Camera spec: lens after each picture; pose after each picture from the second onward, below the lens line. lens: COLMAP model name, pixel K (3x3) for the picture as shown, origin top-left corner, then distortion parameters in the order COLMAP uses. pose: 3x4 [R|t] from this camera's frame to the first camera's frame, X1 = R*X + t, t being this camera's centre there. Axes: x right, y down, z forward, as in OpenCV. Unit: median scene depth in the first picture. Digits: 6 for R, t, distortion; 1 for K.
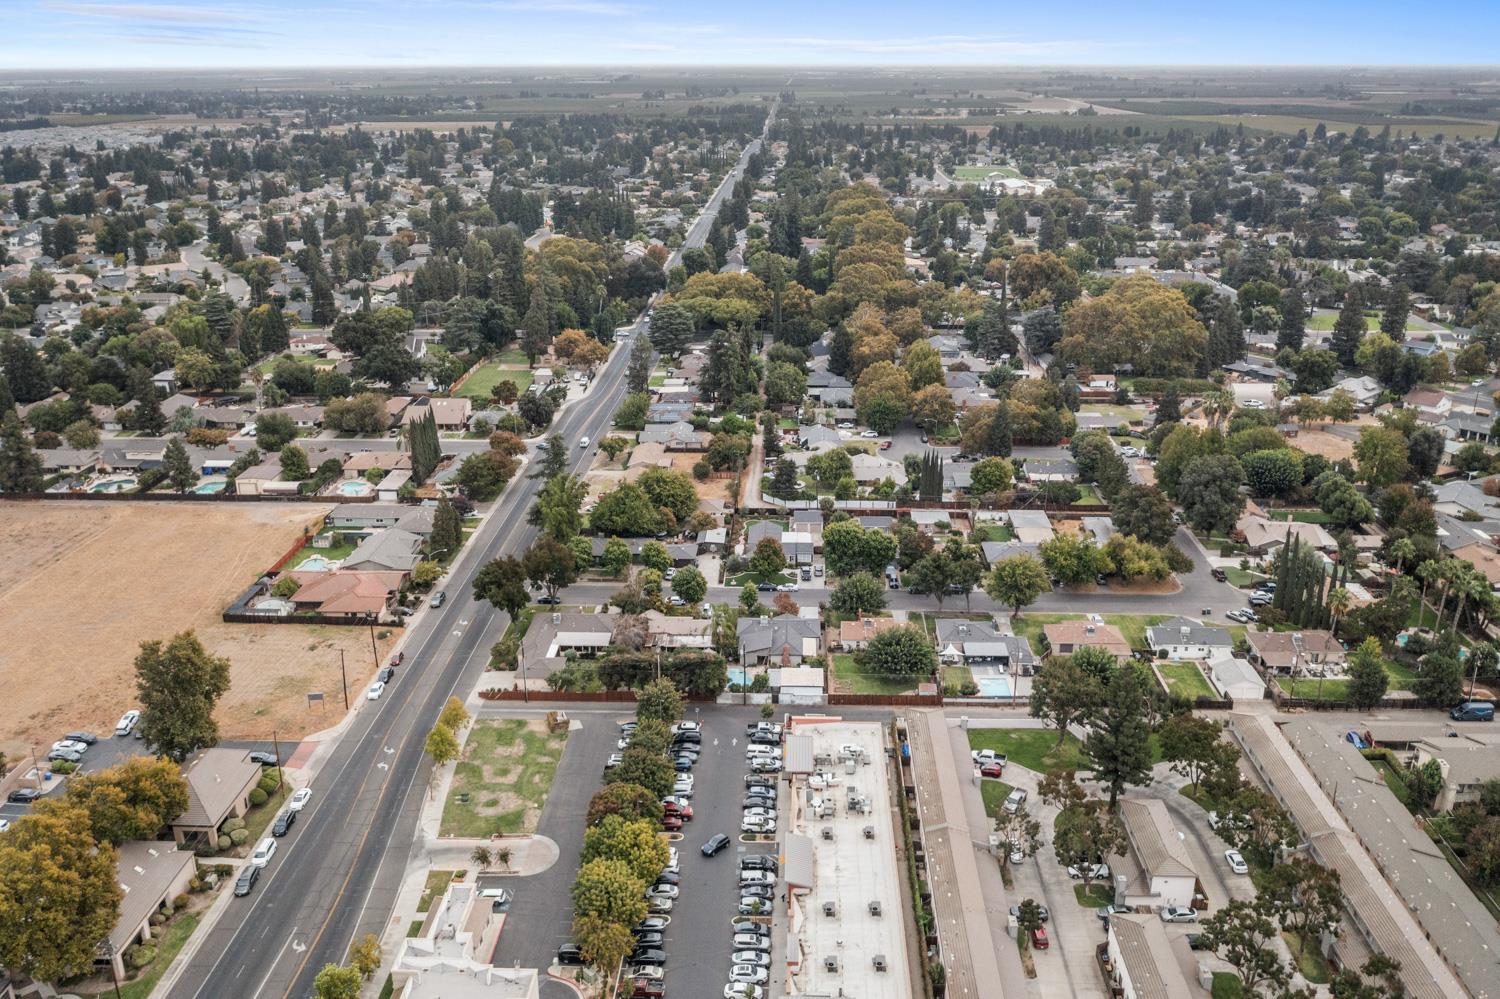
lens RADIAL K [[1214.6, 0, 758.4], [0, 1214.6, 557.3], [0, 0, 1]] dist [-0.012651, -0.003457]
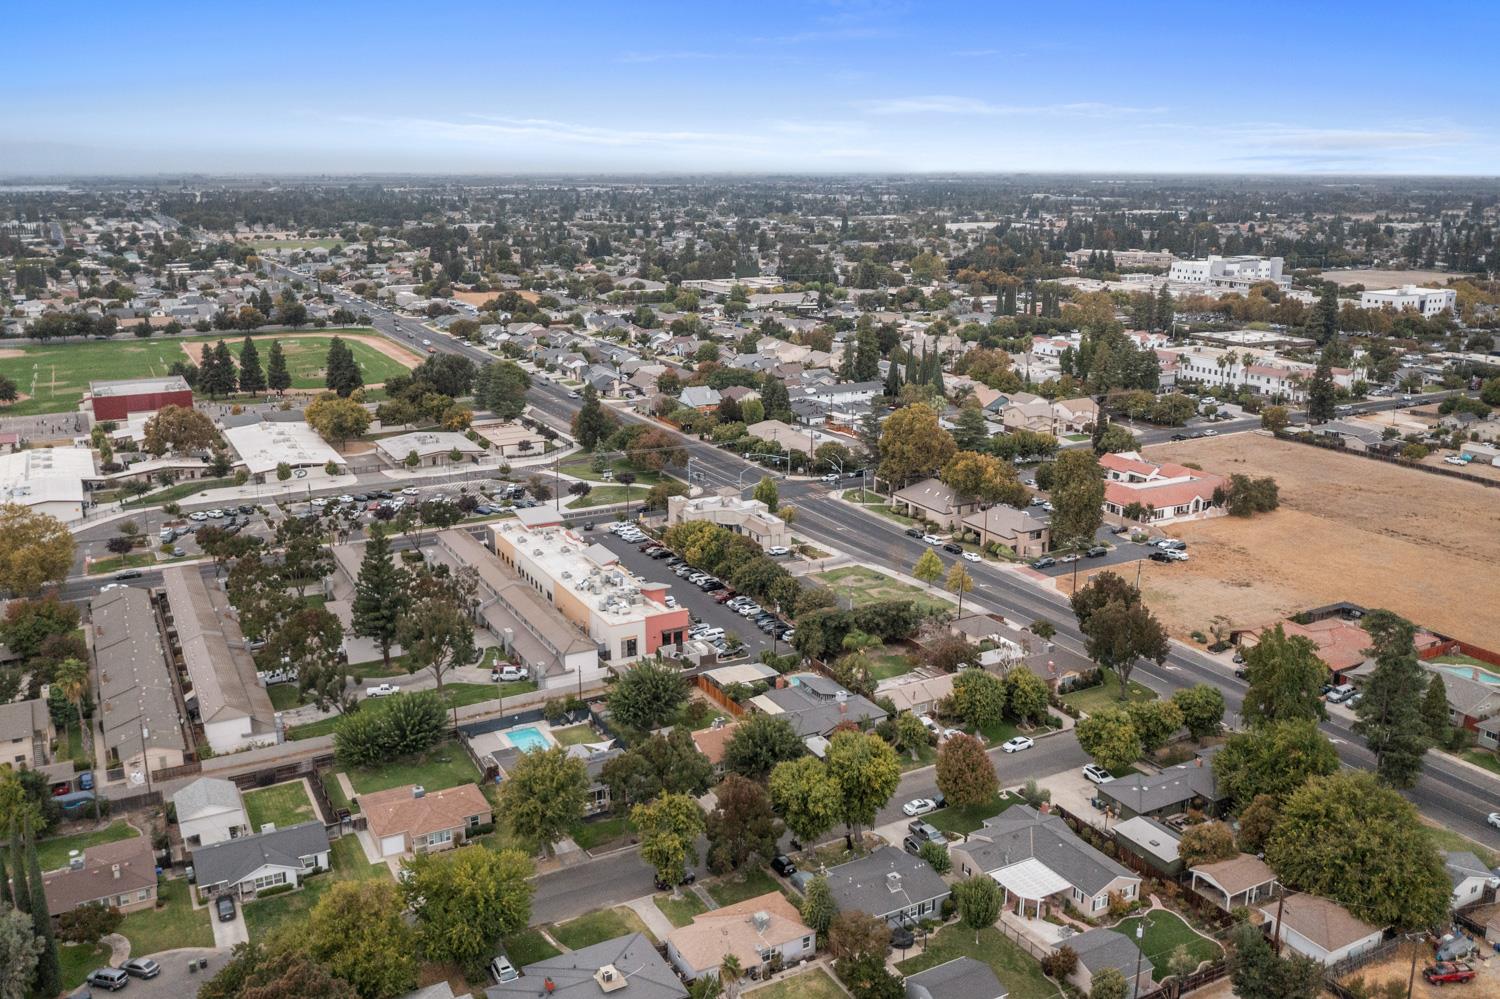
lens RADIAL K [[1219.6, 0, 774.7], [0, 1219.6, 496.8], [0, 0, 1]] dist [-0.012647, -0.004329]
pose [[-0.852818, 0.135517, -0.504318, 0.391842], [-0.196912, 0.811000, 0.550912, -0.444258], [0.483660, 0.569134, -0.664951, 1.345988]]
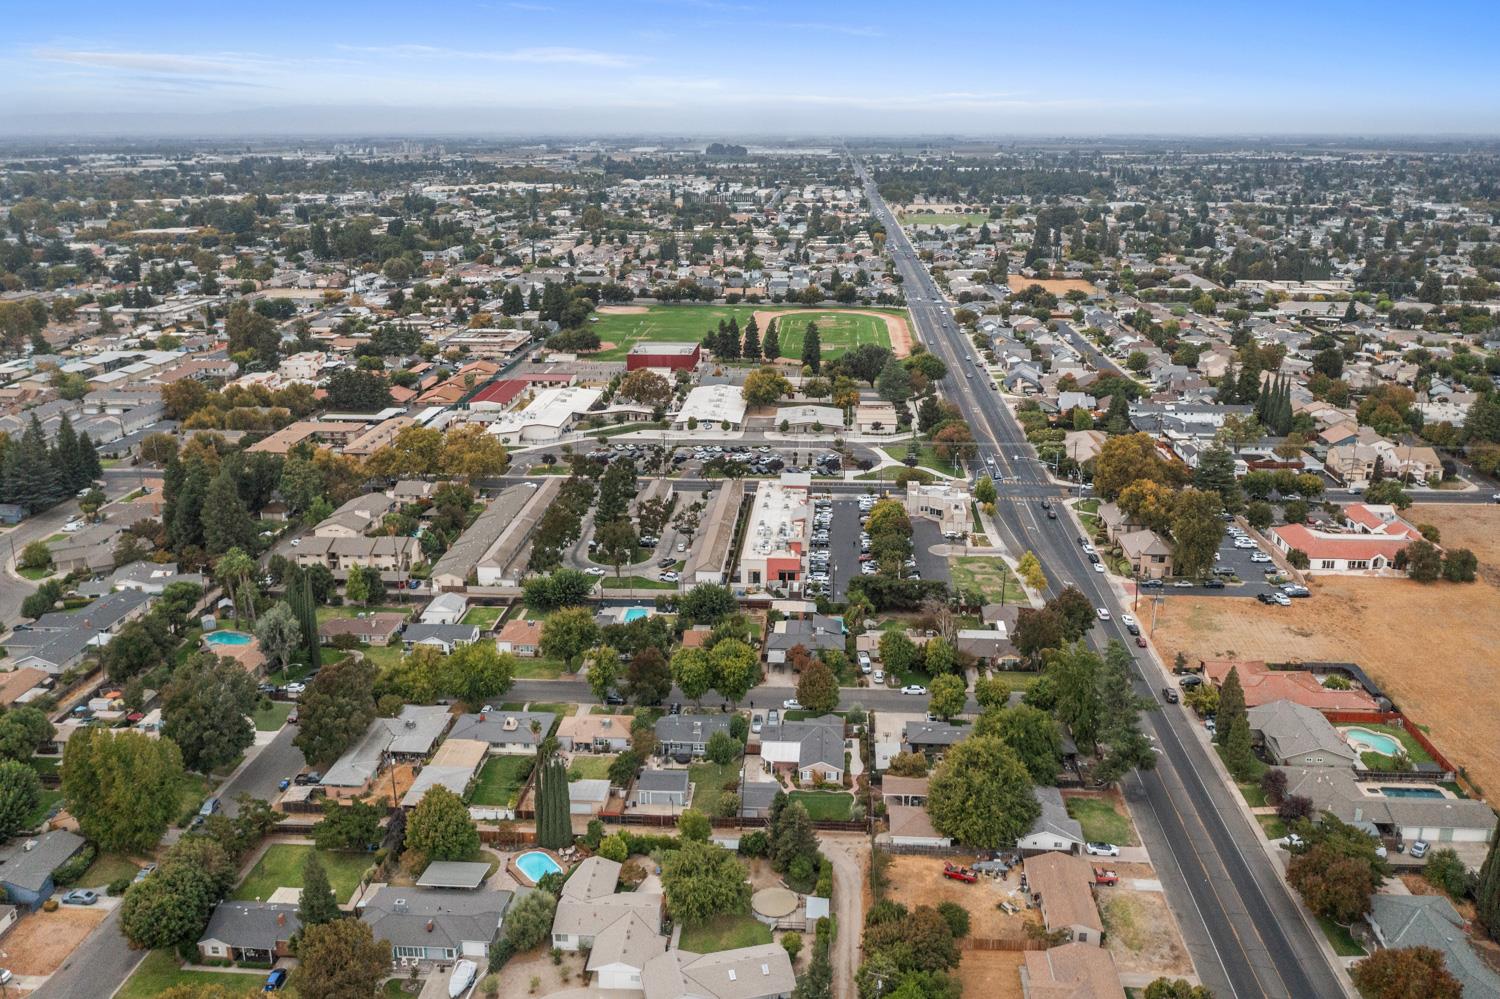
lens RADIAL K [[1206.1, 0, 772.1], [0, 1206.1, 549.1], [0, 0, 1]] dist [-0.004872, 0.001405]
pose [[-0.999810, -0.003107, 0.019245, 0.025773], [0.010342, 0.752284, 0.658757, -0.678284], [-0.016524, 0.658831, -0.752109, 1.670865]]
